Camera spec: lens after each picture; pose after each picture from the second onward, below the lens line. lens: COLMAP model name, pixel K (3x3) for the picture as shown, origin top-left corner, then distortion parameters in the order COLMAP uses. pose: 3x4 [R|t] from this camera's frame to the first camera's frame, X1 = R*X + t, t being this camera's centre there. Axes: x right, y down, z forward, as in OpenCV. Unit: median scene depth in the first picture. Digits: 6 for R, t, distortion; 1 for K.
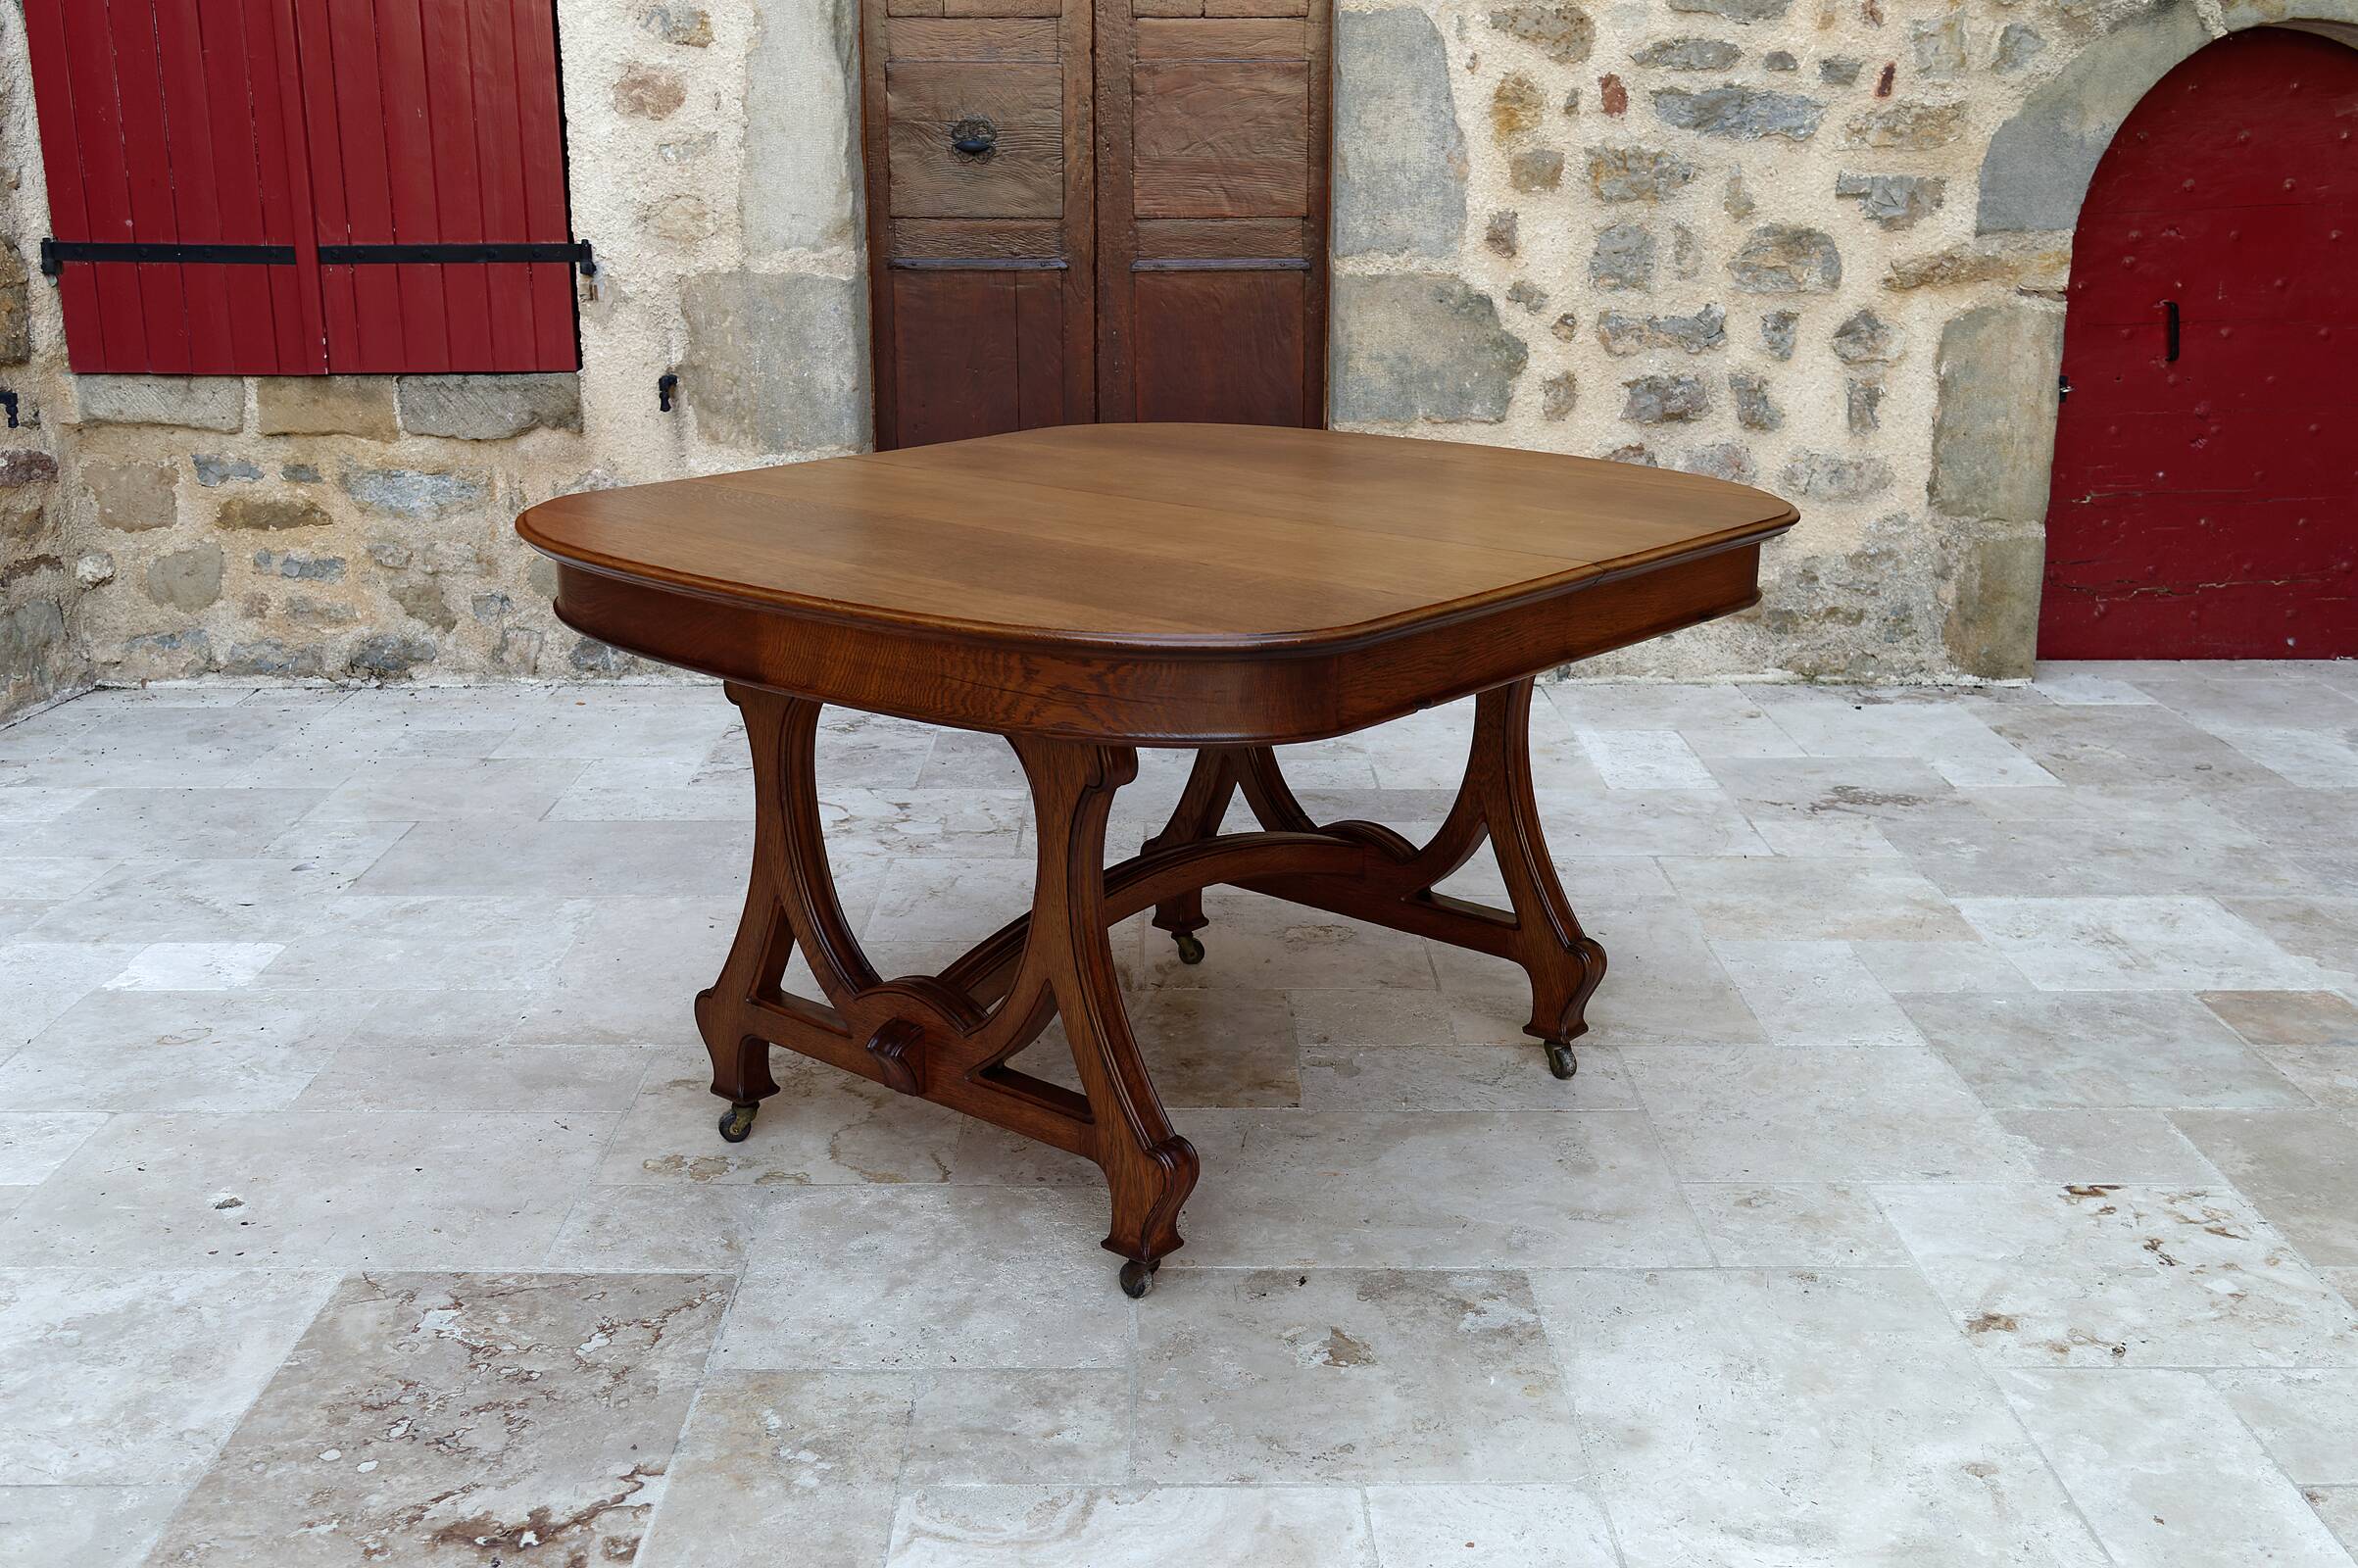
lens RADIAL K [[2409.3, 0, 1177.1], [0, 2409.3, 775.4], [0, 0, 1]] dist [0.008702, 0.000000]
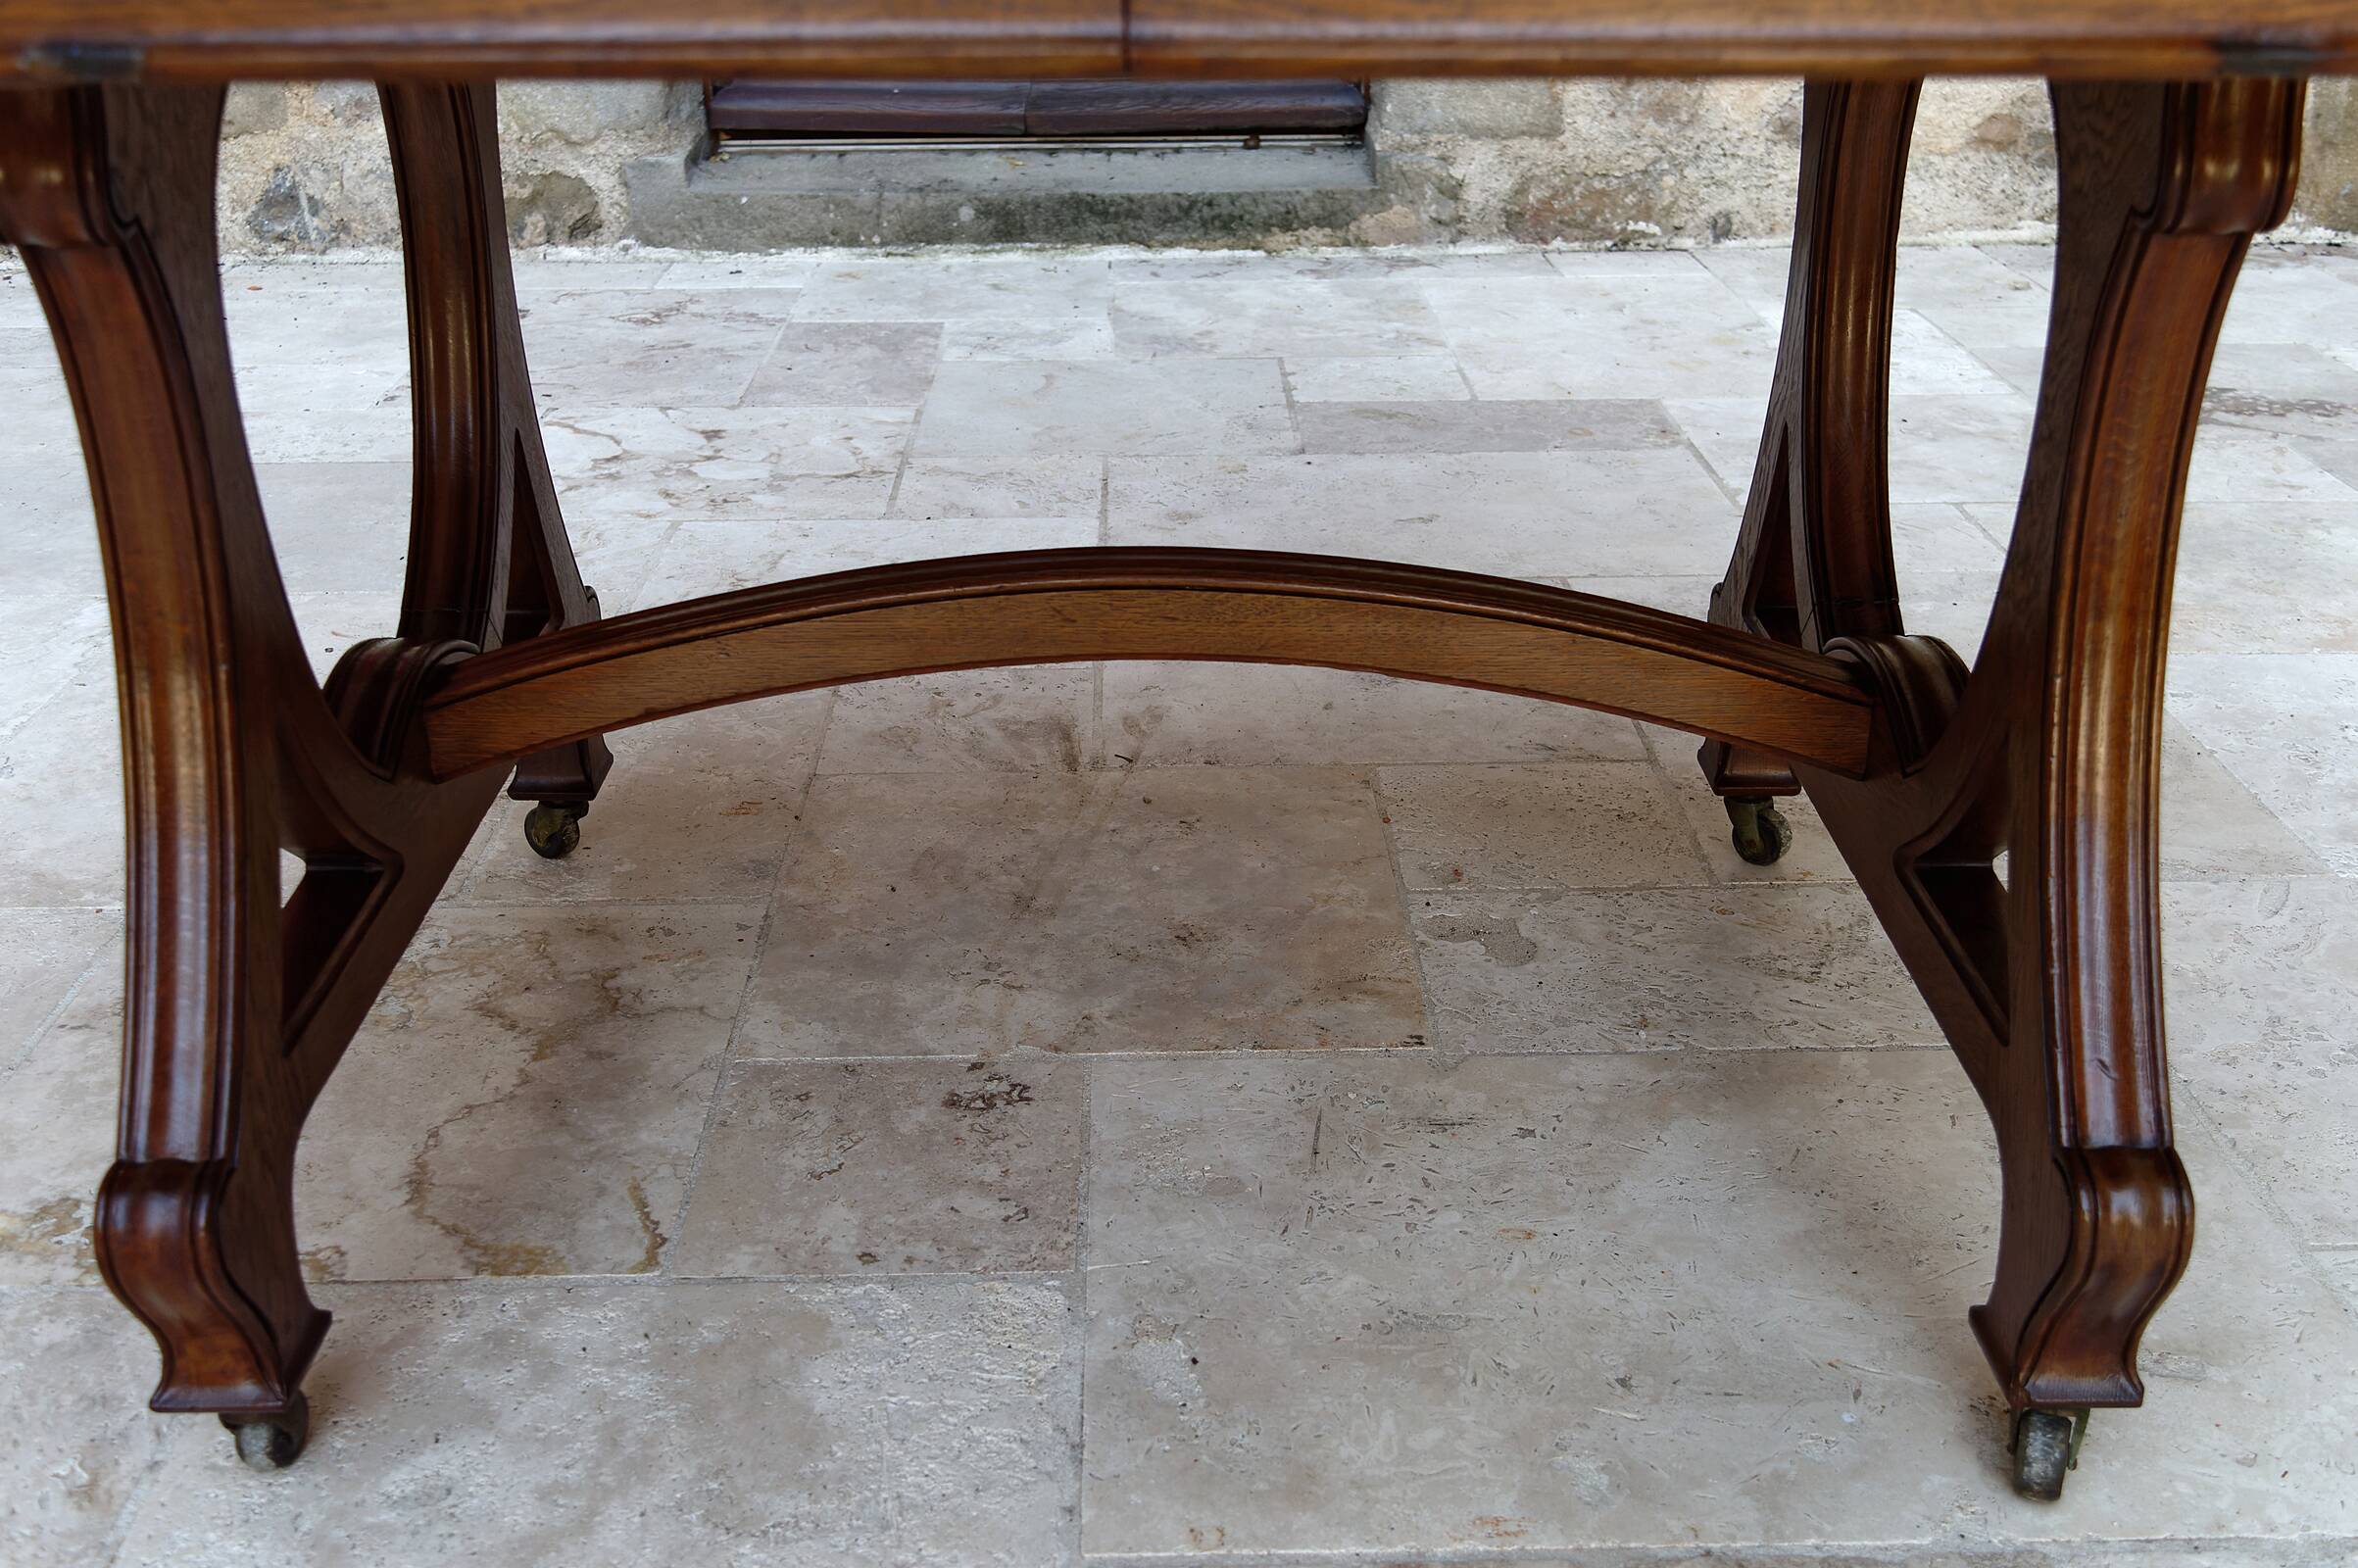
lens RADIAL K [[2409.3, 0, 1176.7], [0, 2409.3, 780.1], [0, 0, 1]] dist [0.008702, 0.000000]
pose [[0.999877, -0.012074, 0.009968, -0.001887], [0.010468, 0.988956, 0.147836, 0.009653], [-0.011642, -0.147714, 0.988962, 0.354925]]
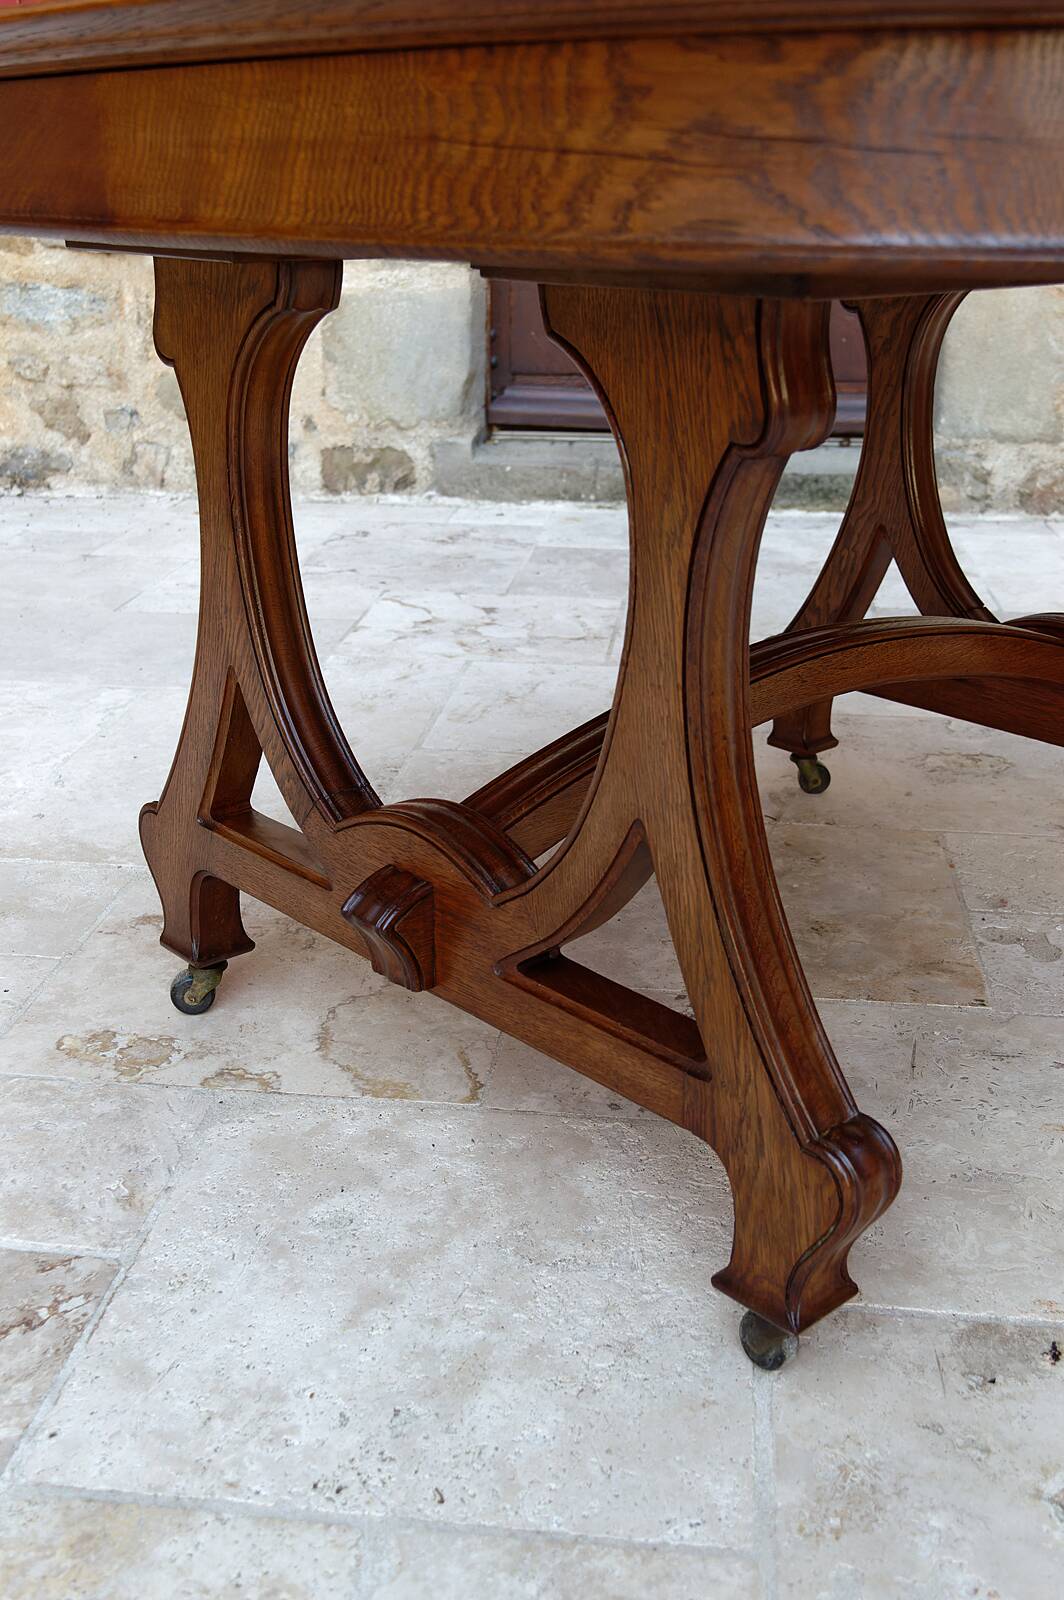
lens RADIAL K [[1634.9, 0, 529.8], [0, 1634.9, 801.9], [0, 0, 1]] dist [0.008702, 0.000000]
pose [[0.992117, 0.046462, -0.116386, -0.019068], [-0.035558, 0.994930, 0.094070, 0.025325], [0.120167, -0.089190, 0.988739, 0.342414]]
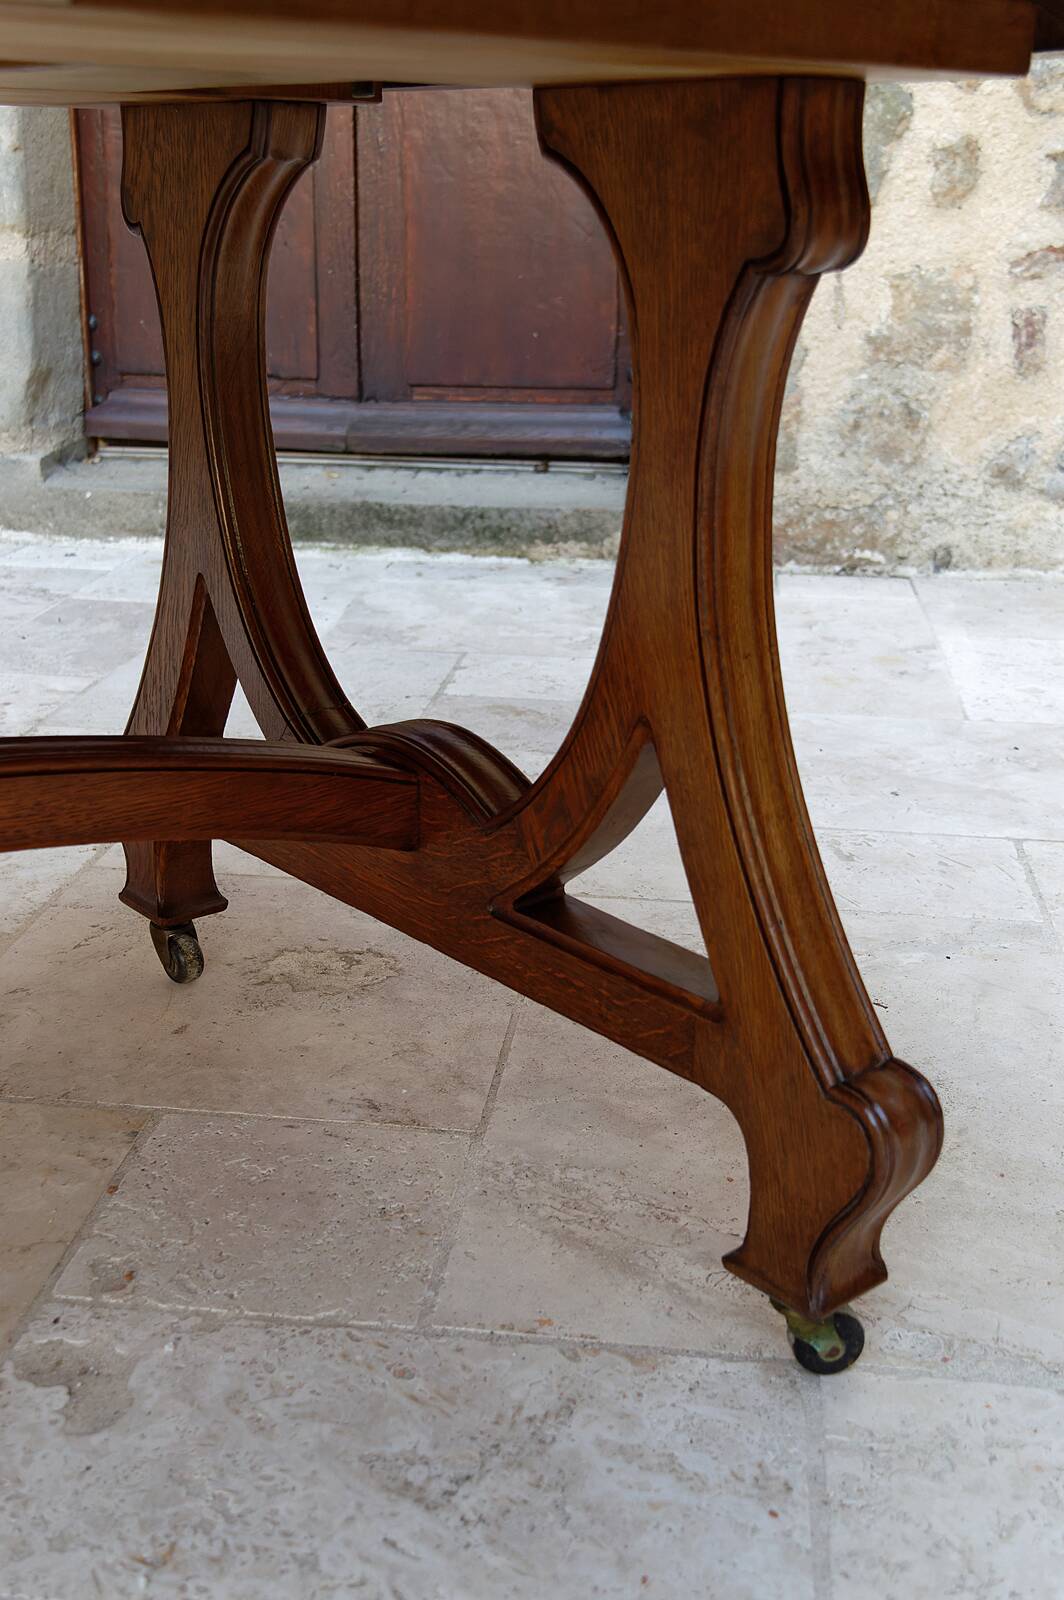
lens RADIAL K [[1766.1, 0, 524.0], [0, 1766.1, 802.3], [0, 0, 1]] dist [-0.004741, 0.000000]
pose [[0.991595, 0.055448, -0.116894, 0.114966], [-0.047931, 0.996657, 0.066166, 0.001973], [0.120172, -0.060007, 0.990938, 0.503272]]
